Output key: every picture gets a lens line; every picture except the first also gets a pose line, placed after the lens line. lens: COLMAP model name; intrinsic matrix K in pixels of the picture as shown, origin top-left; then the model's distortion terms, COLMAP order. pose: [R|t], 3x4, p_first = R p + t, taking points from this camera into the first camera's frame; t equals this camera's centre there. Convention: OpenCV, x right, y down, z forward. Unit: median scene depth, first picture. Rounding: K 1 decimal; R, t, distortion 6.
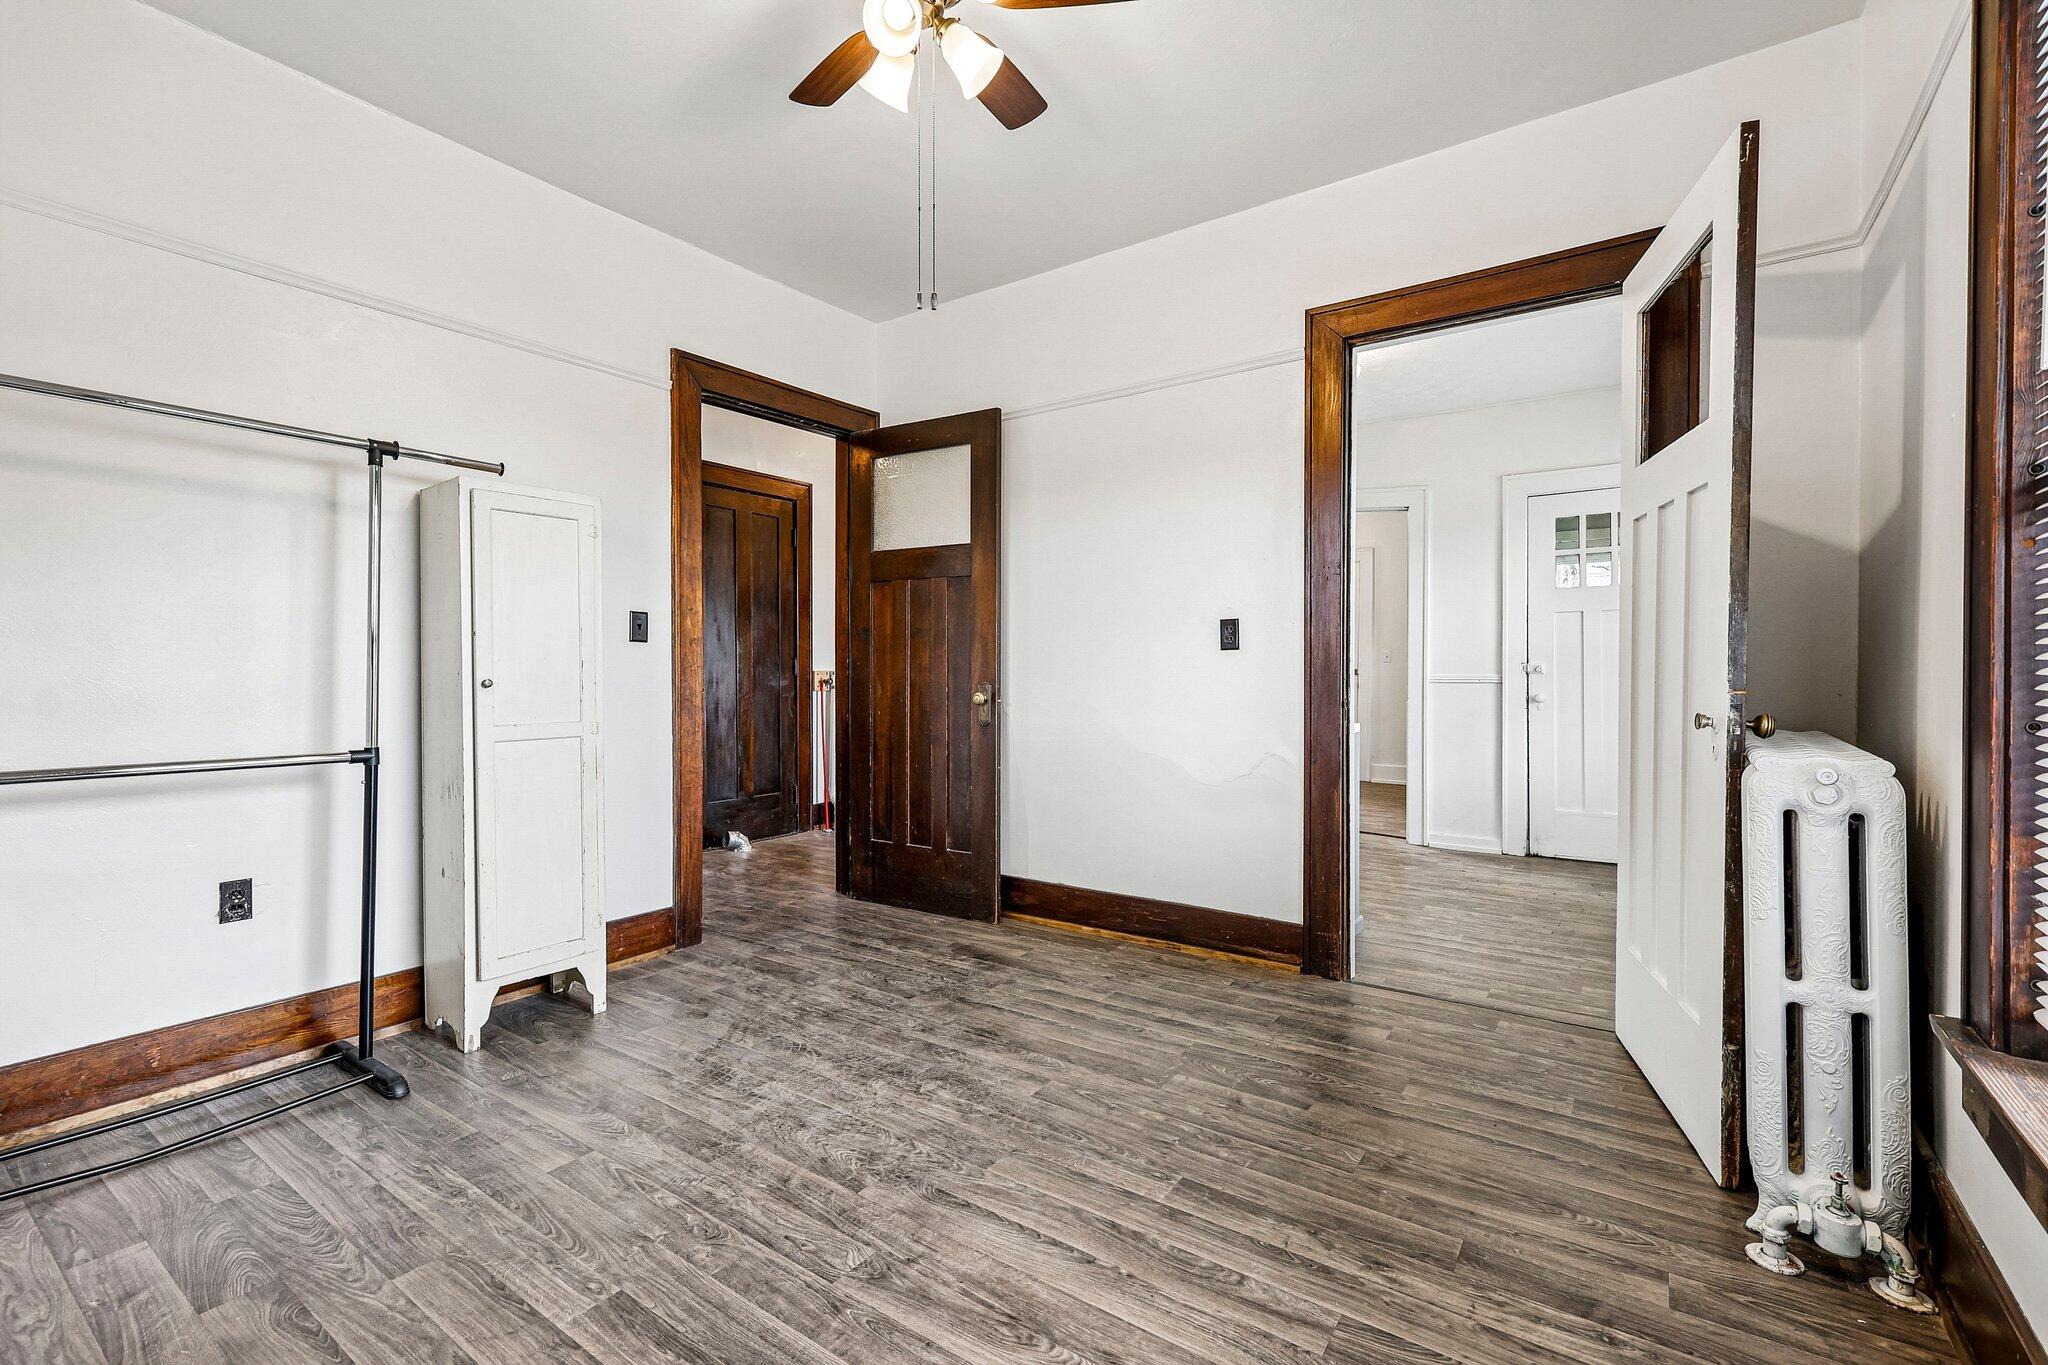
lens RADIAL K [[881.0, 0, 1022.5], [0, 881.0, 674.5], [0, 0, 1]] dist [-0.000228, -0.000257]
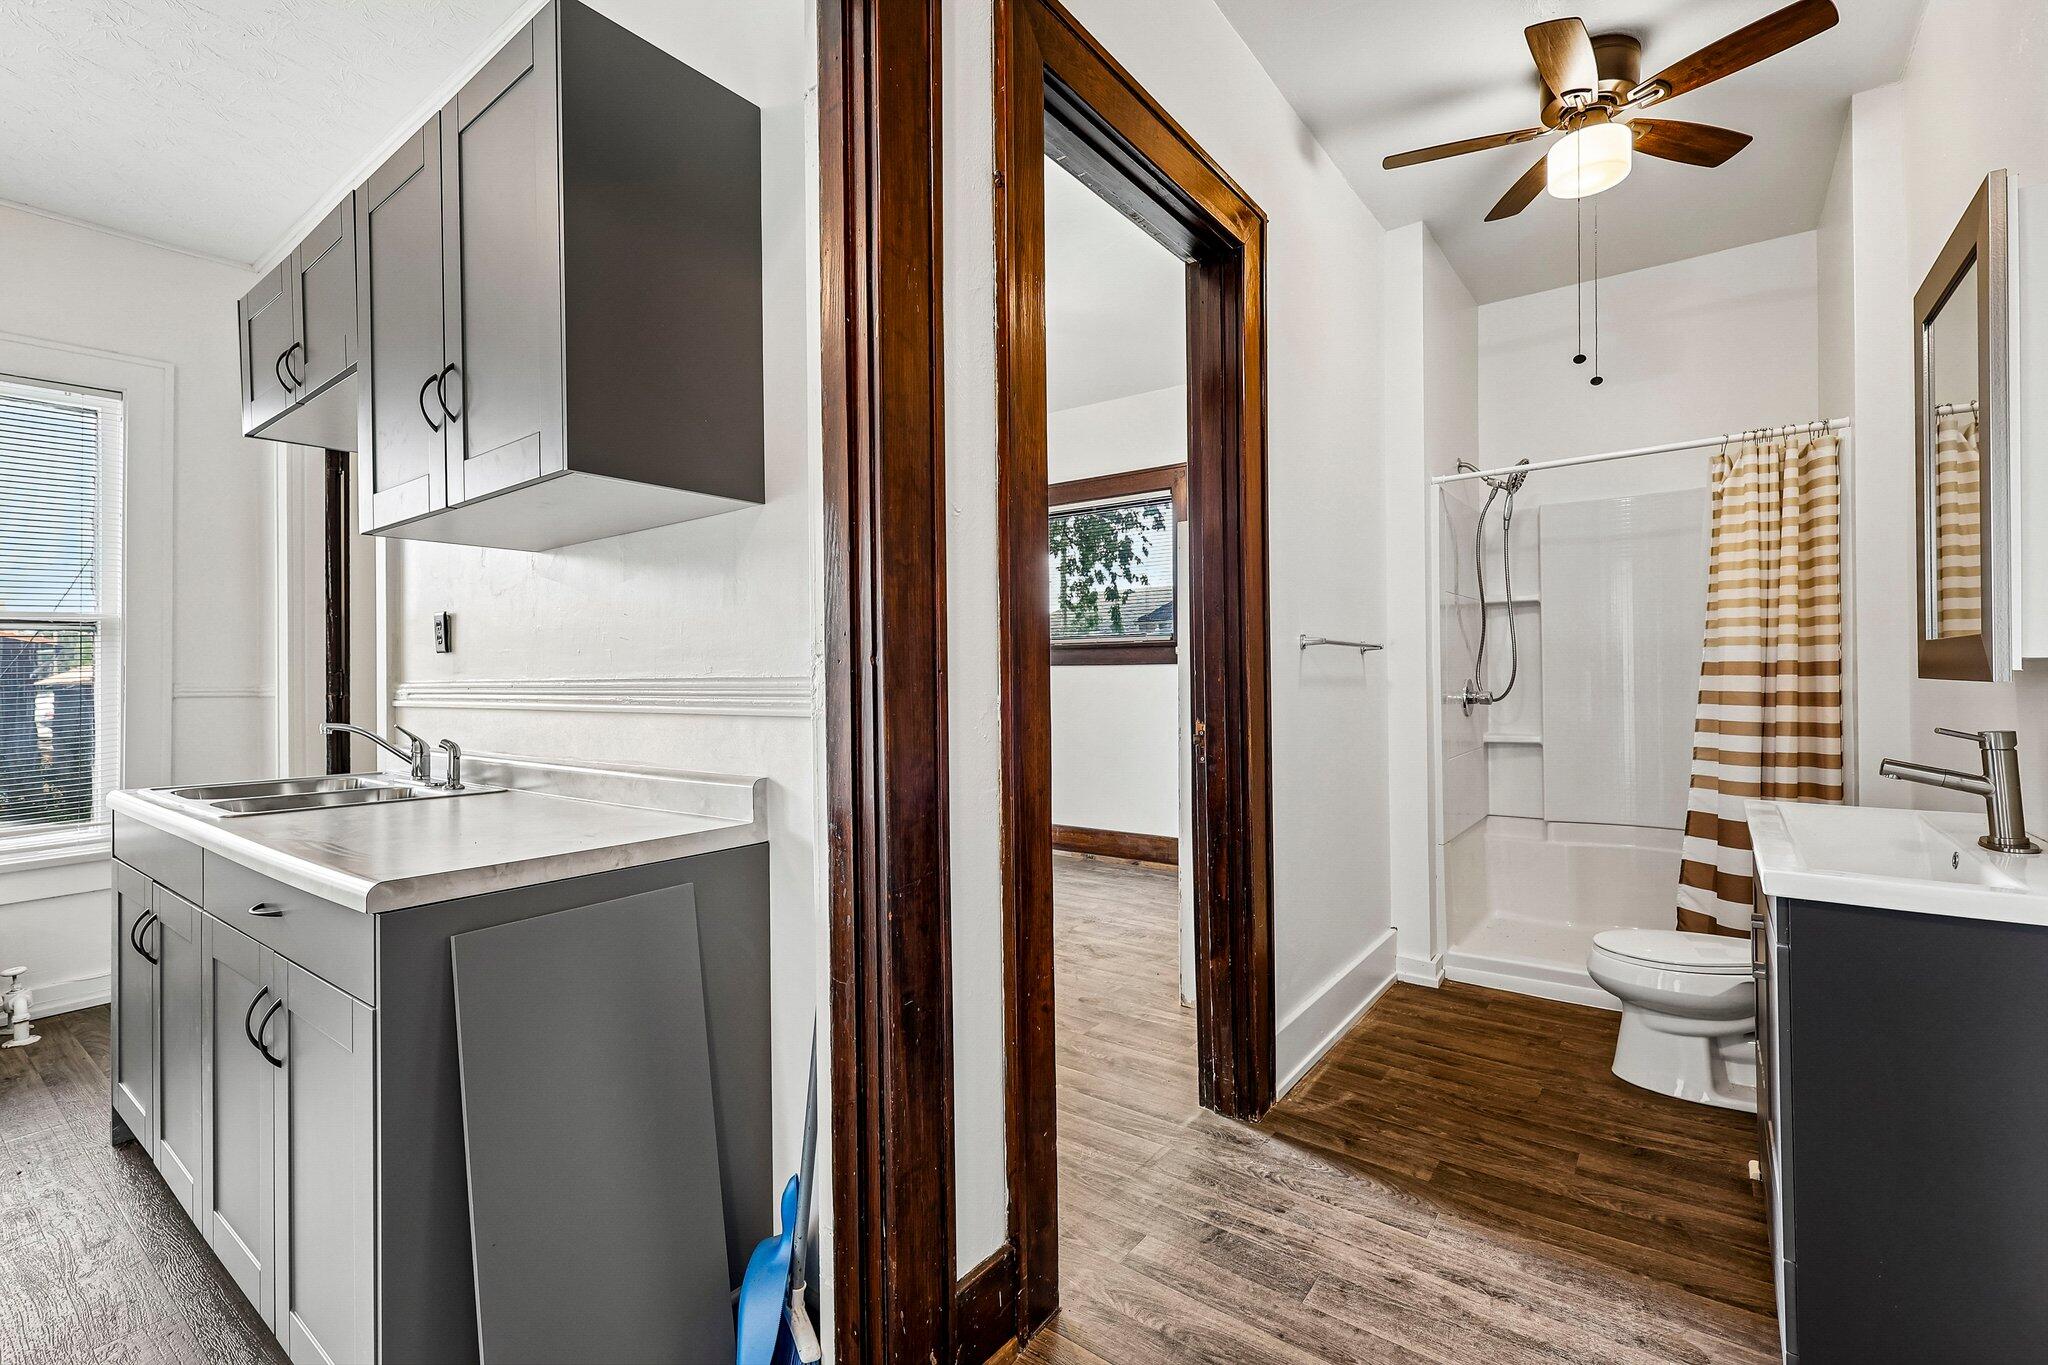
lens RADIAL K [[881.0, 0, 1022.5], [0, 881.0, 674.5], [0, 0, 1]] dist [-0.000228, -0.000257]
pose [[-0.999453, 0.012671, 0.030545, -0.425031], [0.012832, 0.999905, 0.005093, -0.032971], [-0.030477, 0.005482, -0.999520, 2.736581]]
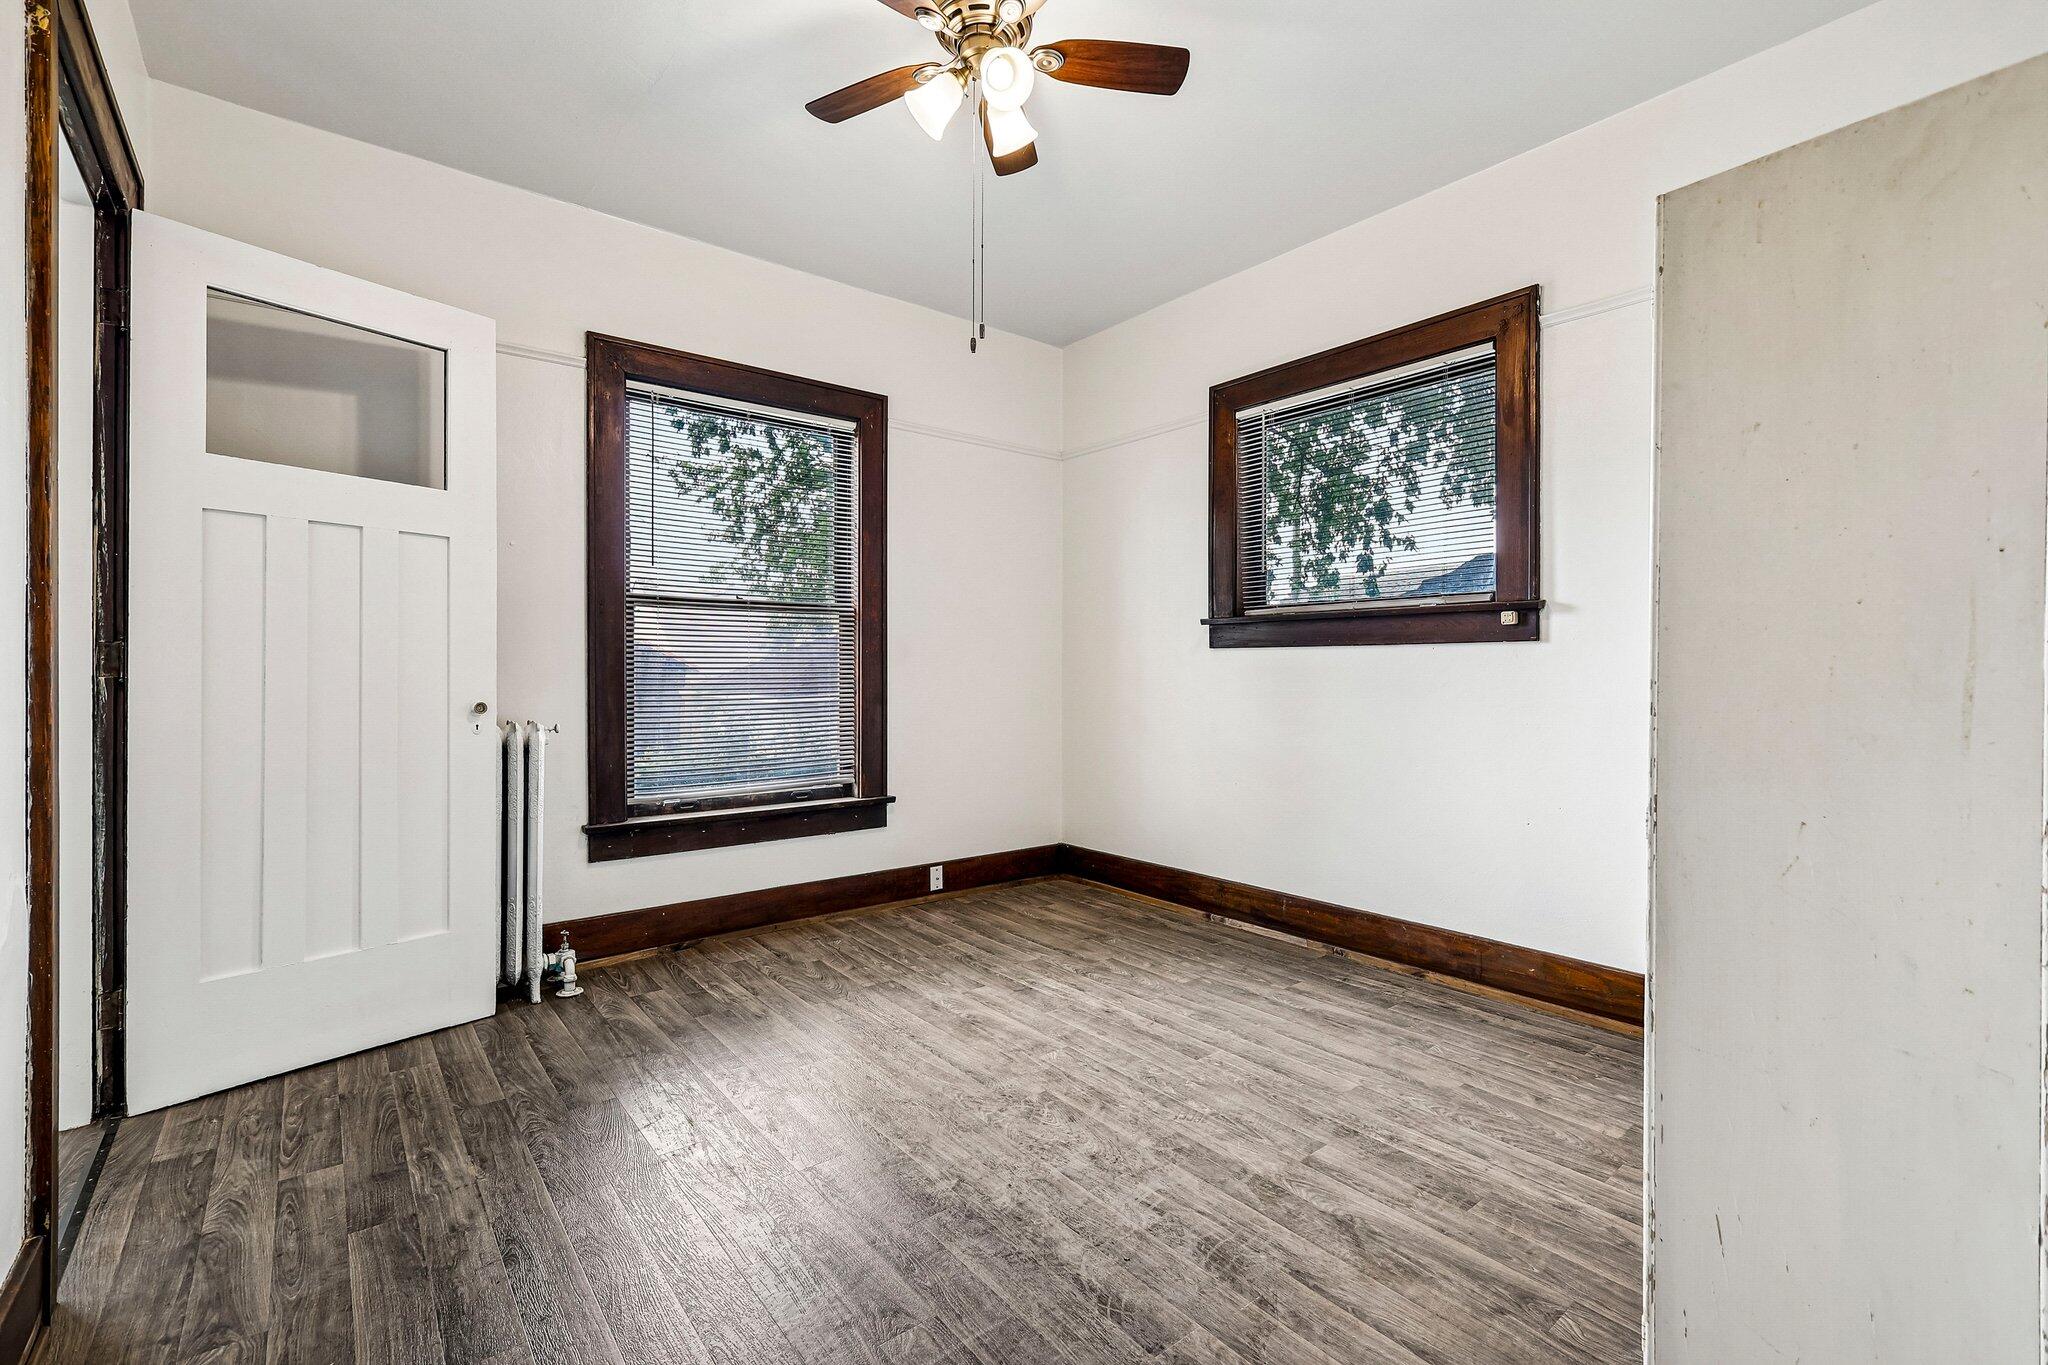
lens RADIAL K [[881.0, 0, 1022.5], [0, 881.0, 674.5], [0, 0, 1]] dist [-0.000228, -0.000257]
pose [[-0.960100, 0.002635, 0.279643, -0.433755], [0.005416, 0.999943, 0.009171, -0.010350], [-0.279603, 0.010320, -0.960060, 1.884863]]
